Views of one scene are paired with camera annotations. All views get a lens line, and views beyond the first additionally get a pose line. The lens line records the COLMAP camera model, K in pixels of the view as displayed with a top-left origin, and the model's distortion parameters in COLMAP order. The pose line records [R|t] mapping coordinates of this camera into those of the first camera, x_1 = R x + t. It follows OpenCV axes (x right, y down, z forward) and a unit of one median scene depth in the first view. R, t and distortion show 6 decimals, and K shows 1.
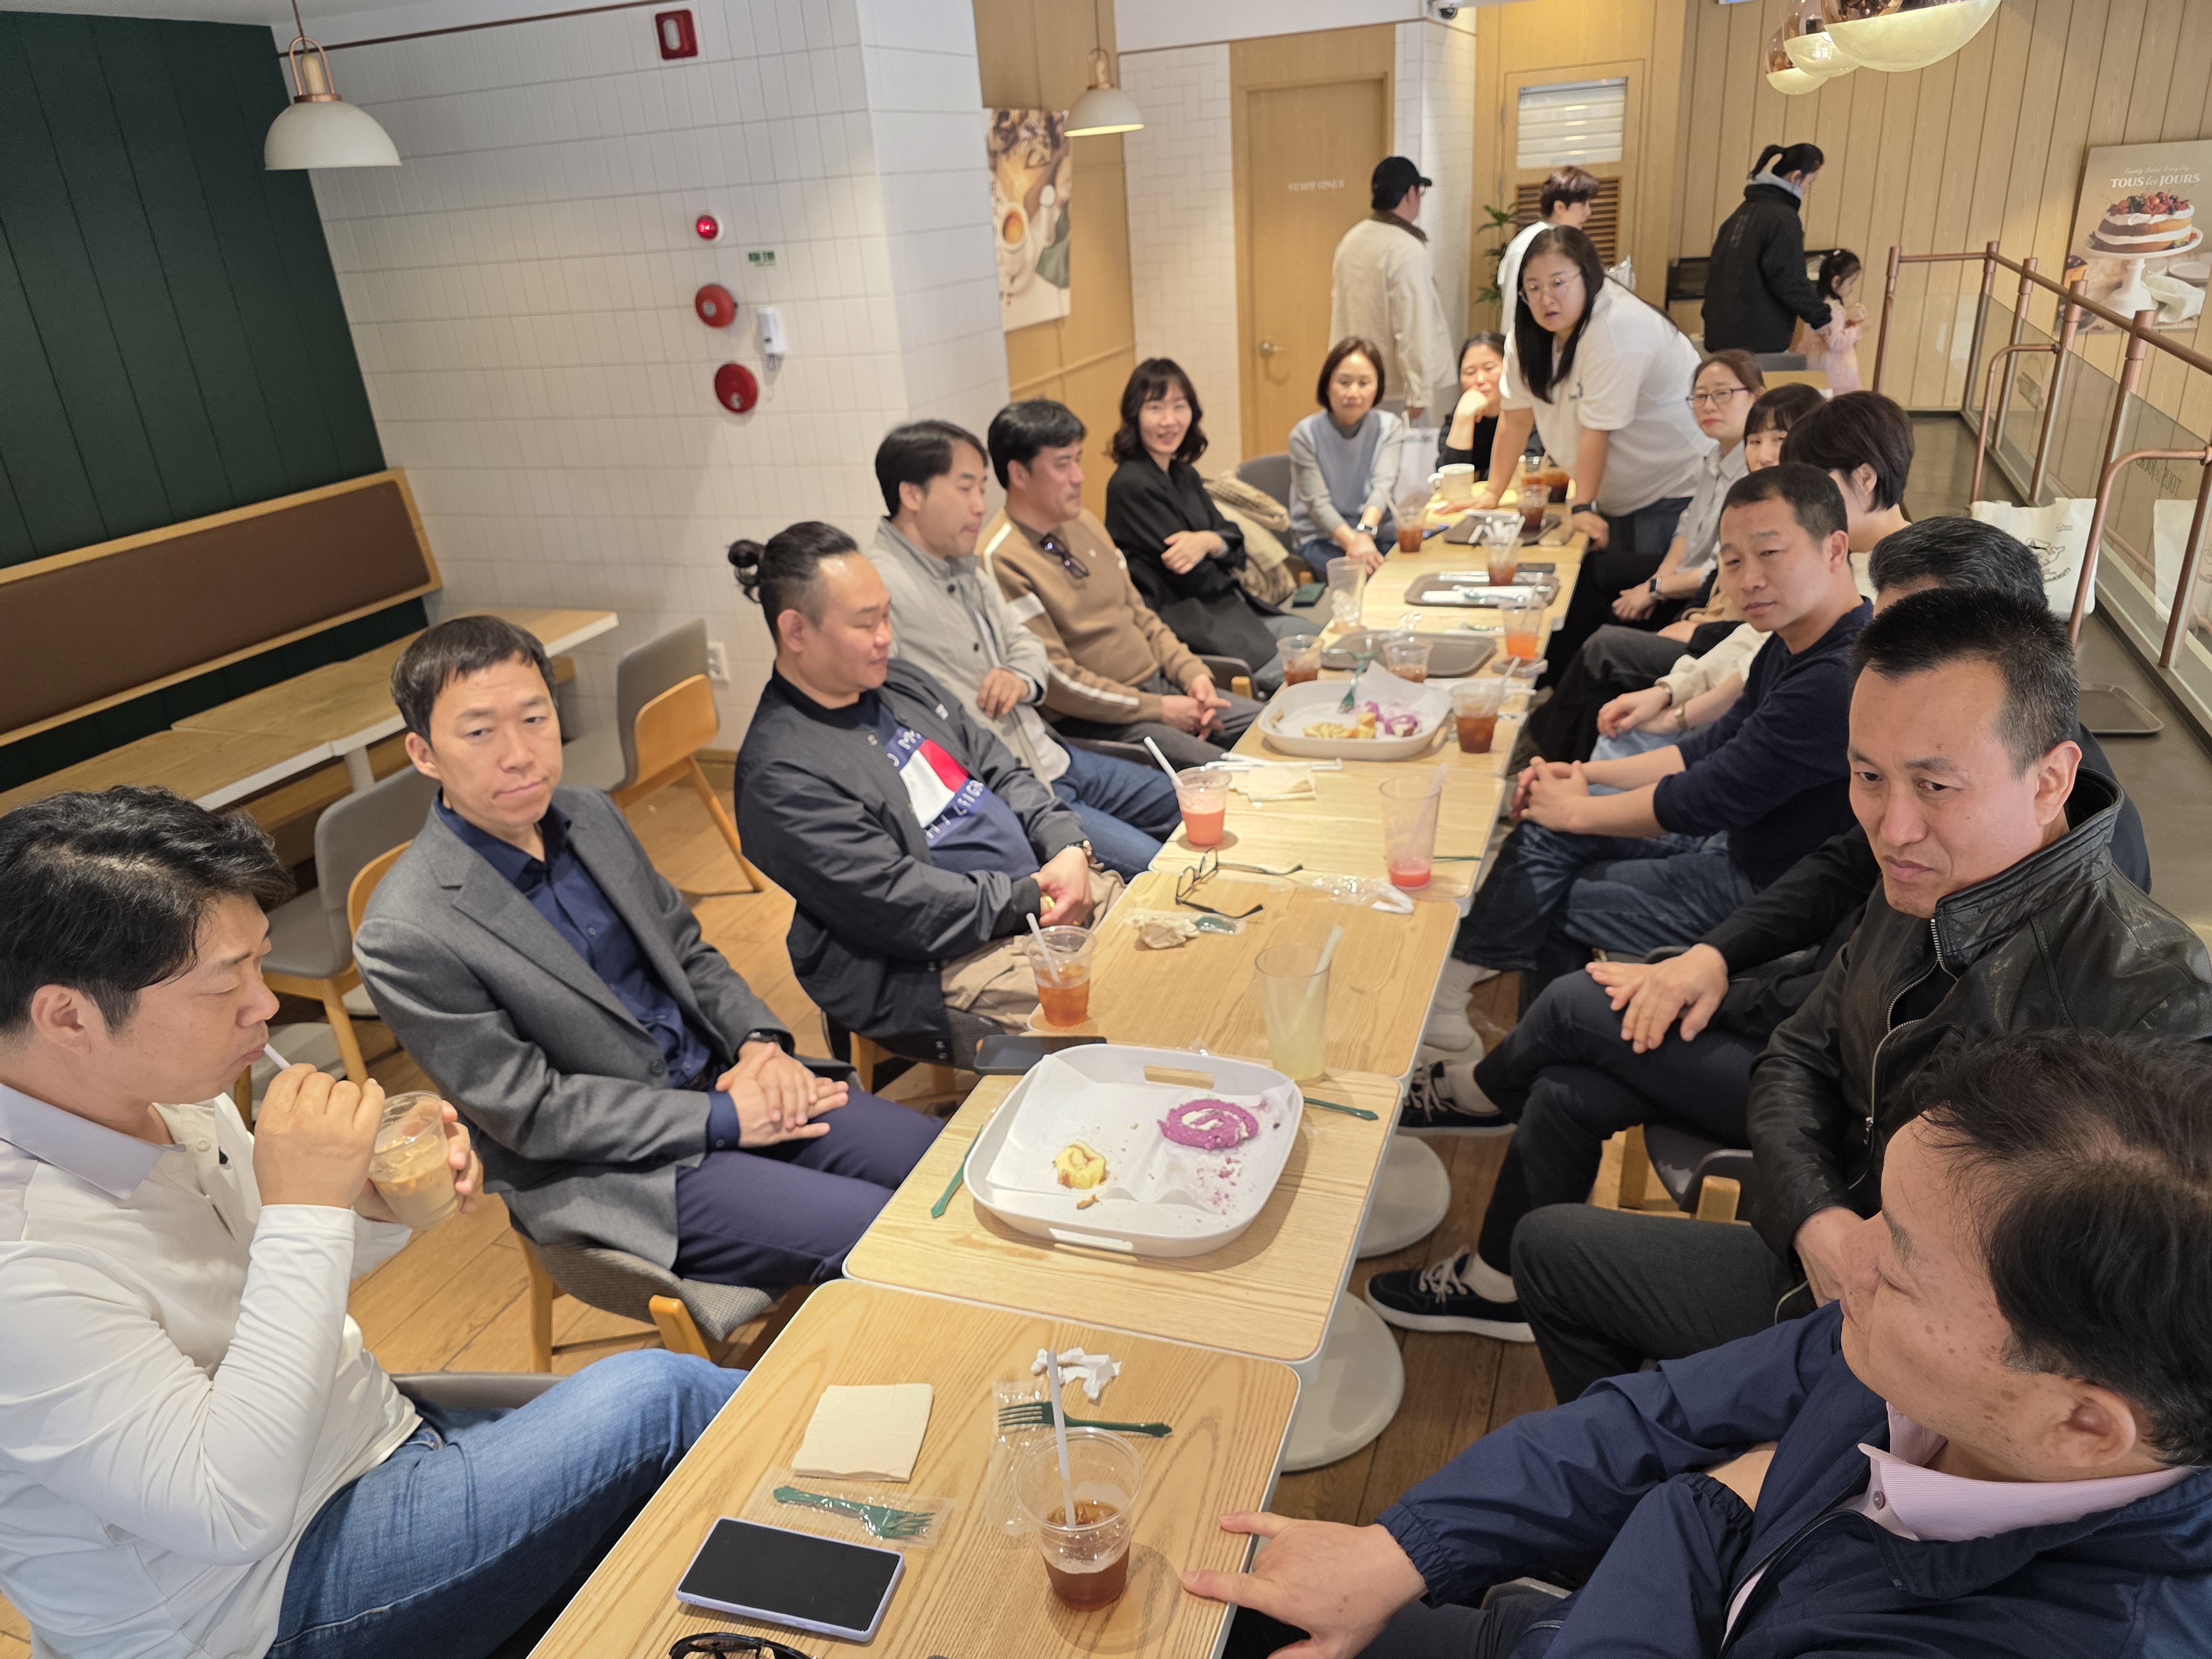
lens RADIAL K [[1504.0, 0, 1110.0], [0, 1504.0, 832.1], [0, 0, 1]] dist [-0.002491, -0.006514]
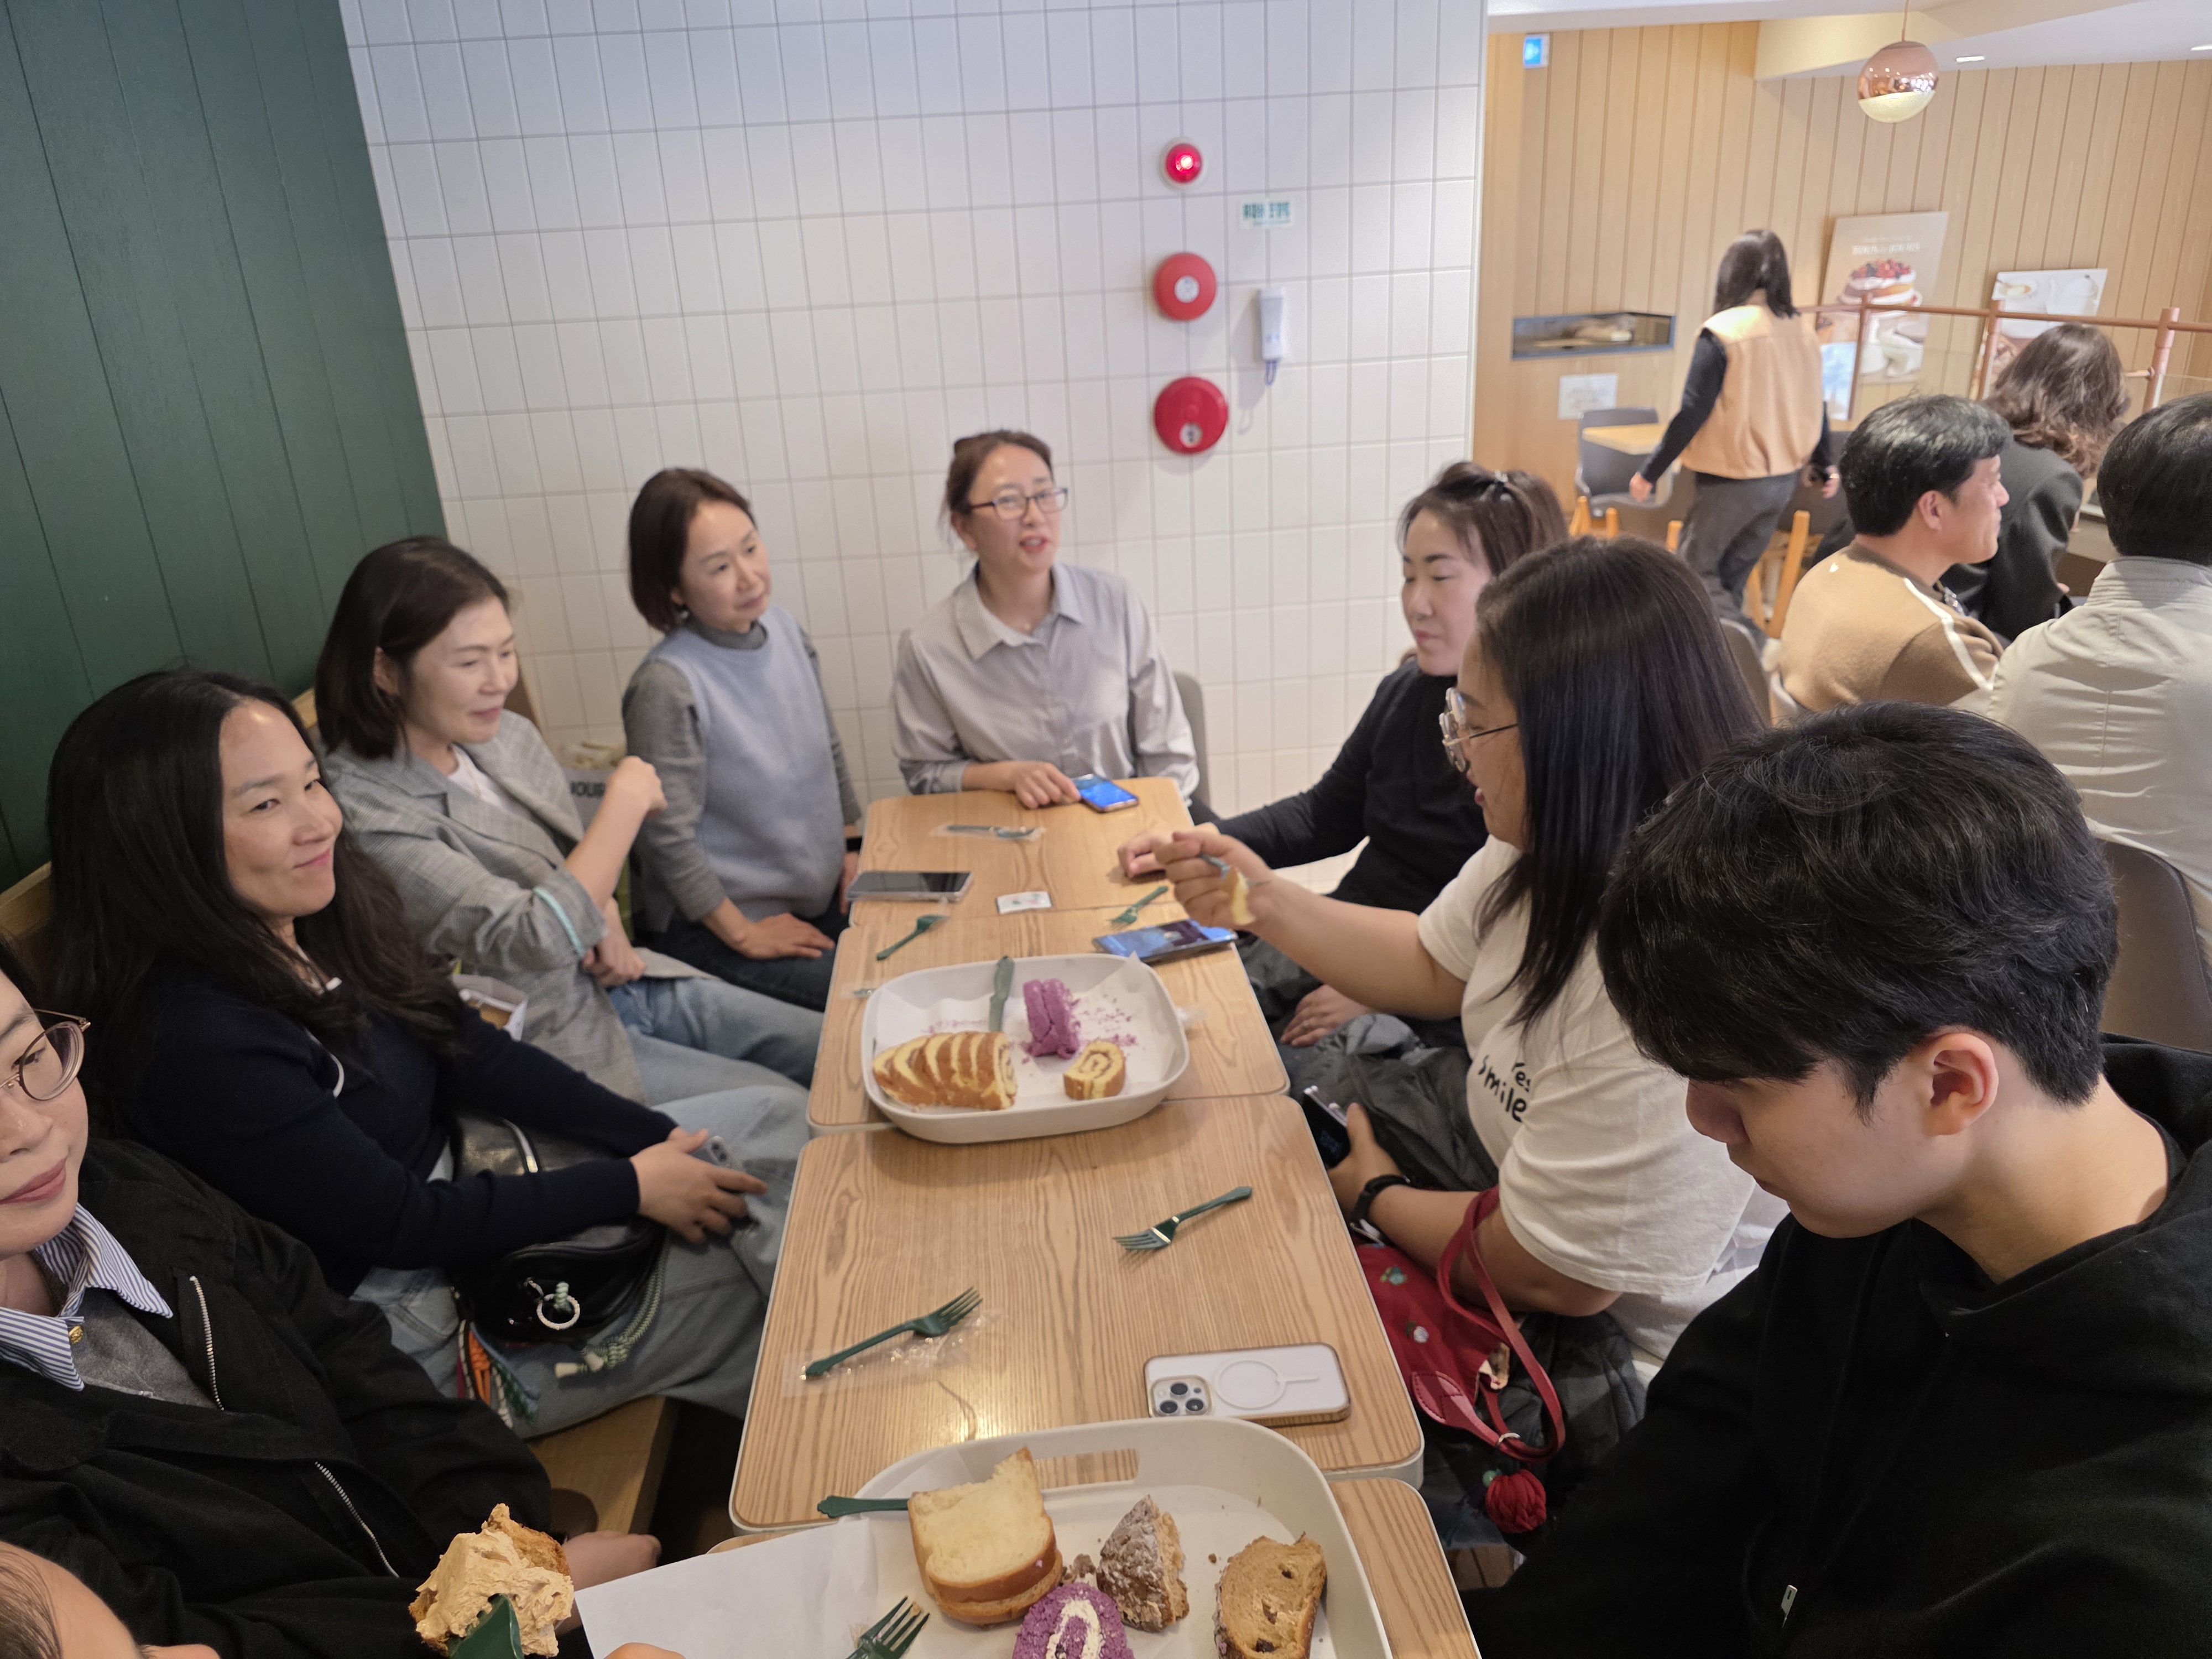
lens RADIAL K [[1504.0, 0, 1106.2], [0, 1504.0, 828.4], [0, 0, 1]] dist [-0.002491, -0.006514]
pose [[0.912012, -0.123787, 0.391038, -0.311594], [0.151528, 0.987612, -0.040768, -0.055387], [-0.381147, 0.096434, 0.919471, 0.244018]]
